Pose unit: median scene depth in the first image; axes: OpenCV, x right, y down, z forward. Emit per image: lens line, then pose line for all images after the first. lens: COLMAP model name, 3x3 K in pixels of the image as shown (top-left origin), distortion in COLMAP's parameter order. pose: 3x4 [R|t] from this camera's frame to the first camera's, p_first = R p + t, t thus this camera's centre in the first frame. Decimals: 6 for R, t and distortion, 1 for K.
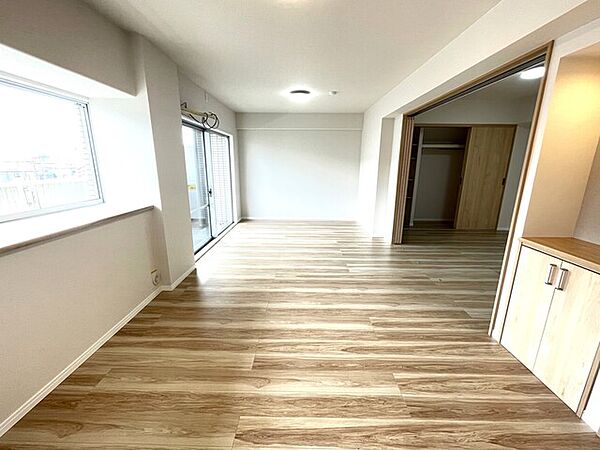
lens RADIAL K [[241.3, 0, 300.0], [0, 241.3, 225.0], [0, 0, 1]] dist [0.000045, -0.000157]
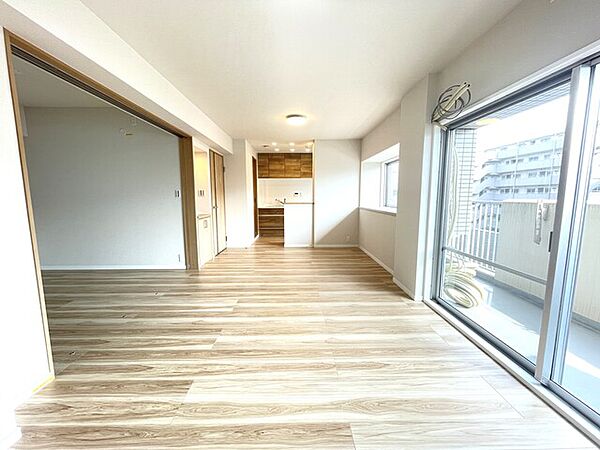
lens RADIAL K [[241.3, 0, 300.0], [0, 241.3, 225.0], [0, 0, 1]] dist [0.000045, -0.000157]
pose [[-0.999102, 0.002244, -0.042307, 0.011503], [-0.012994, 0.934235, 0.356422, -0.293075], [0.040325, 0.356652, -0.933367, 1.322804]]
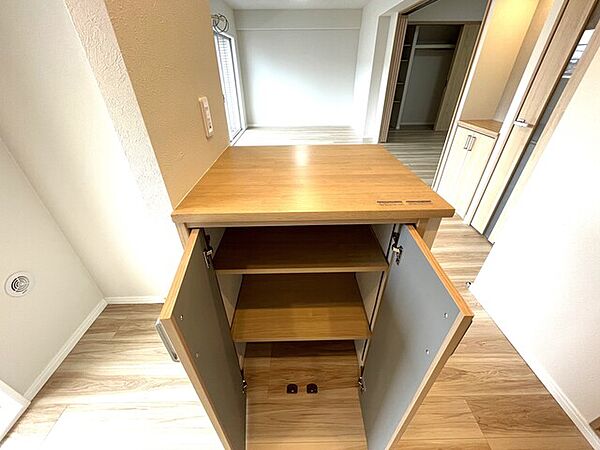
lens RADIAL K [[241.3, 0, 300.0], [0, 241.3, 225.0], [0, 0, 1]] dist [0.000045, -0.000157]
pose [[0.999087, -0.034243, 0.025545, -0.056923], [0.024379, 0.948006, 0.317318, 0.072135], [-0.035083, -0.316405, 0.947975, -0.256401]]
